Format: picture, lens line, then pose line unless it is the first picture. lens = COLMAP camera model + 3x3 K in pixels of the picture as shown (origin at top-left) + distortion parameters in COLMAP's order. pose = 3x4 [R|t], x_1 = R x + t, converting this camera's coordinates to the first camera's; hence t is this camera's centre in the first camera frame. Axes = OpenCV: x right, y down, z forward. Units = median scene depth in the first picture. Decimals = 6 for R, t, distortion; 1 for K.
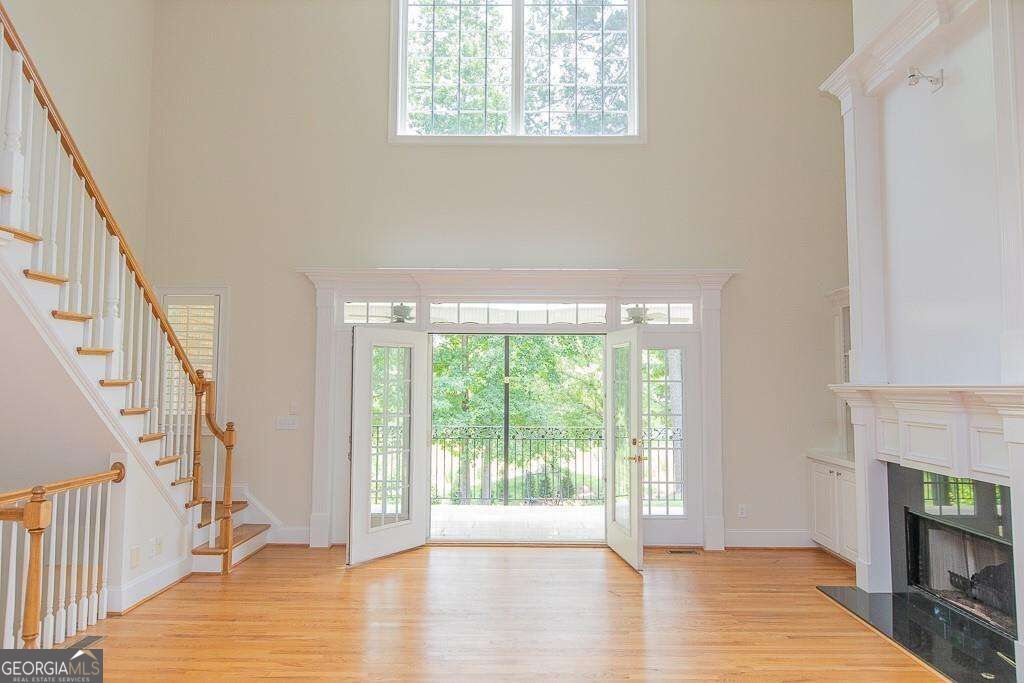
lens RADIAL K [[673.3, 0, 512.0], [0, 673.3, 341.5], [0, 0, 1]] dist [0.001125, -0.001021]
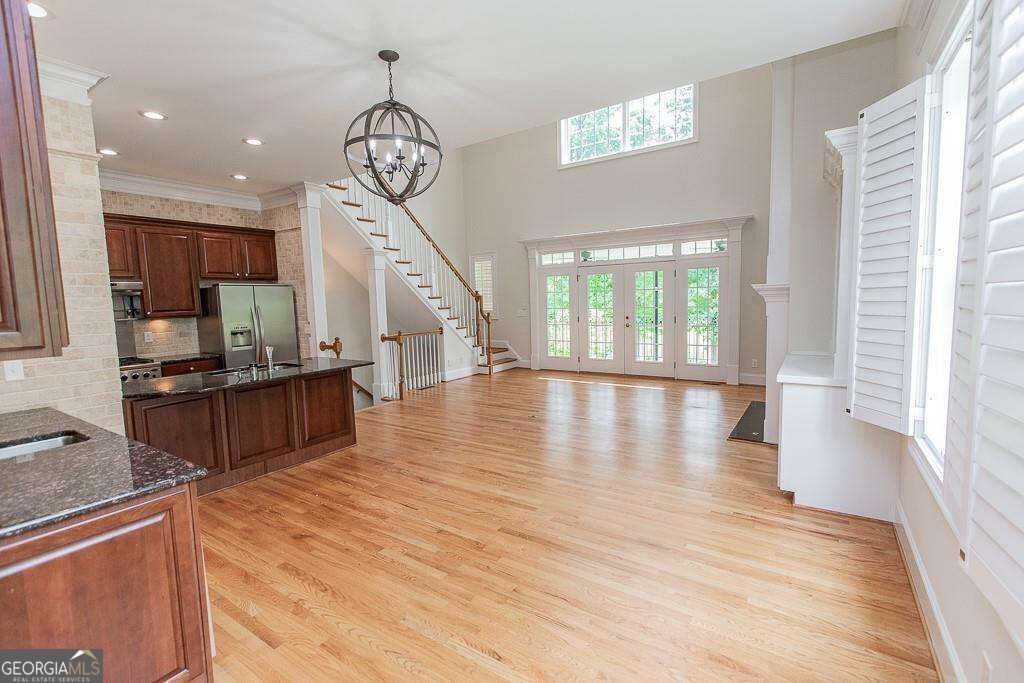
lens RADIAL K [[457.7, 0, 512.0], [0, 457.7, 341.5], [0, 0, 1]] dist [0.001878, 0.000264]
pose [[0.833951, 0.025527, -0.551247, 0.536913], [0.066790, 0.986917, 0.146744, -0.010180], [0.547781, -0.159195, 0.821336, -0.286845]]
